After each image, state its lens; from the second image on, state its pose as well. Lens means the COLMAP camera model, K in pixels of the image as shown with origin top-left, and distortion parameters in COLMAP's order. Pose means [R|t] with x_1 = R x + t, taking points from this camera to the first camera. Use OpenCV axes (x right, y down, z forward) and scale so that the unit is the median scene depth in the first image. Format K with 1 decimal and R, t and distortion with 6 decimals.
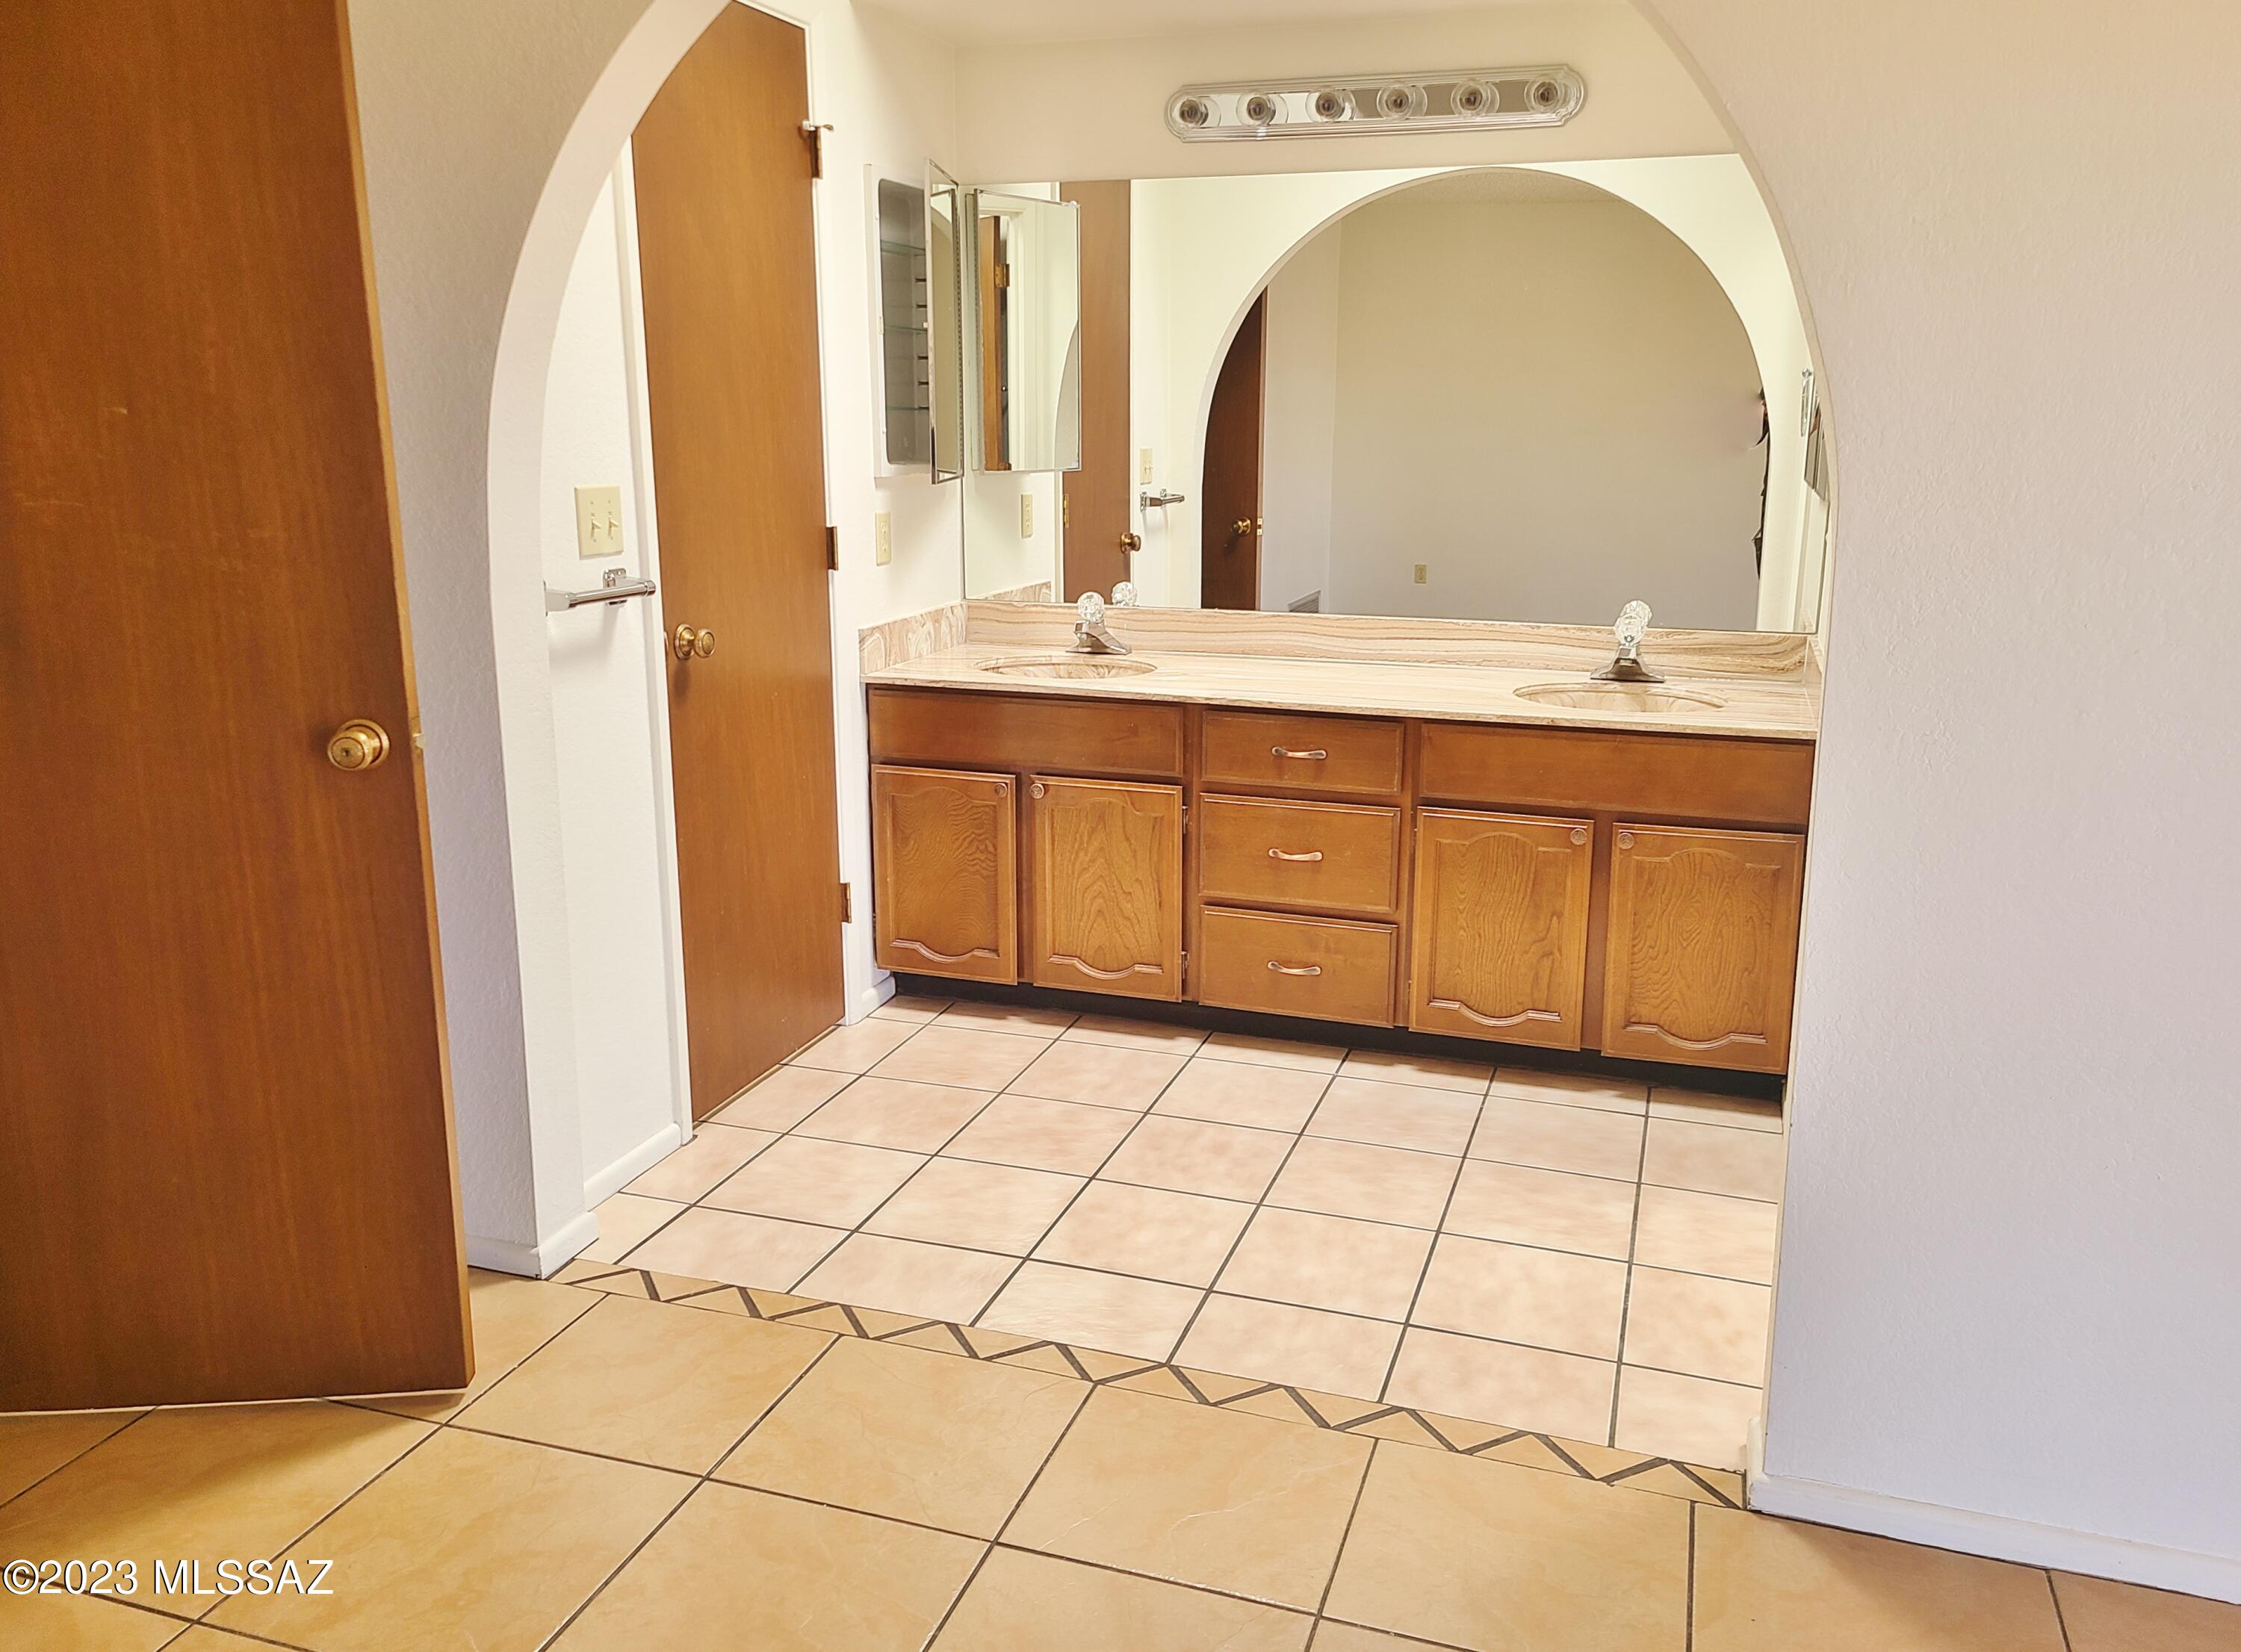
lens RADIAL K [[1674.9, 0, 1136.3], [0, 1674.9, 786.0], [0, 0, 1]] dist [0.063092, -0.024553]
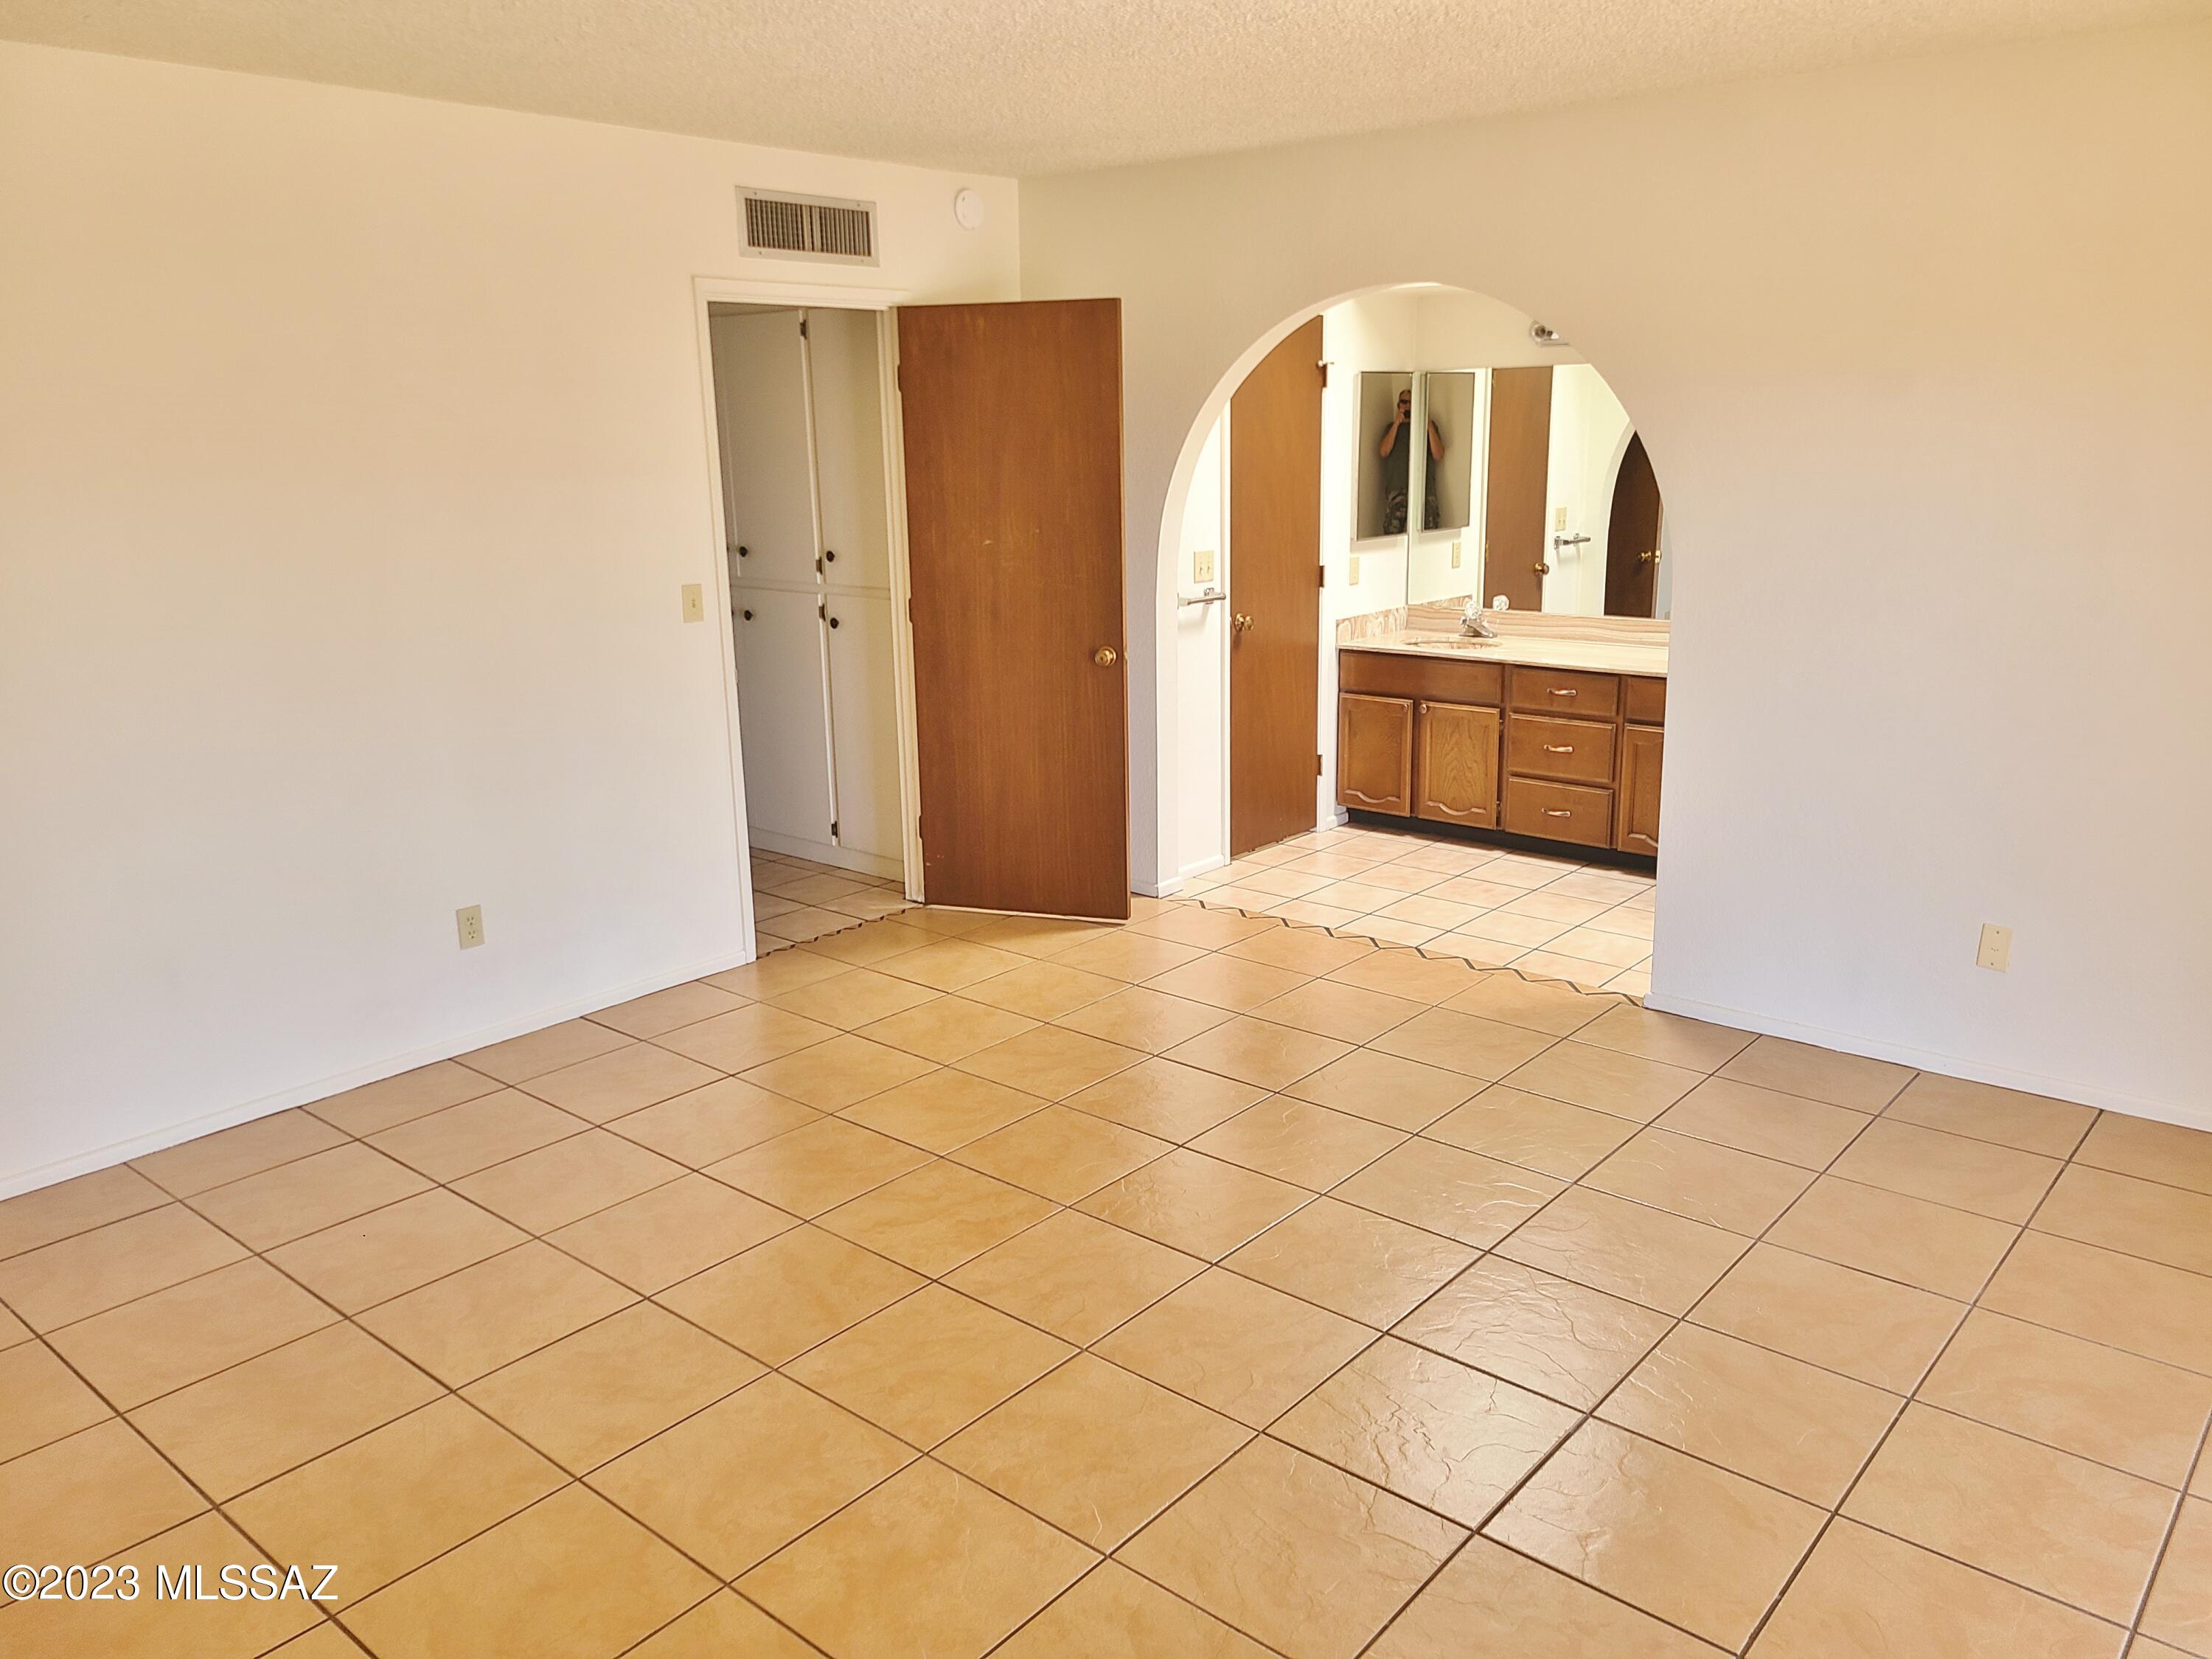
lens RADIAL K [[1653.4, 0, 1108.2], [0, 1653.4, 826.3], [0, 0, 1]] dist [0.063092, -0.024553]
pose [[0.924065, 0.070978, -0.375588, 0.328140], [-0.062034, 0.997429, 0.035871, 0.091490], [0.377168, -0.009848, 0.926092, -0.858030]]
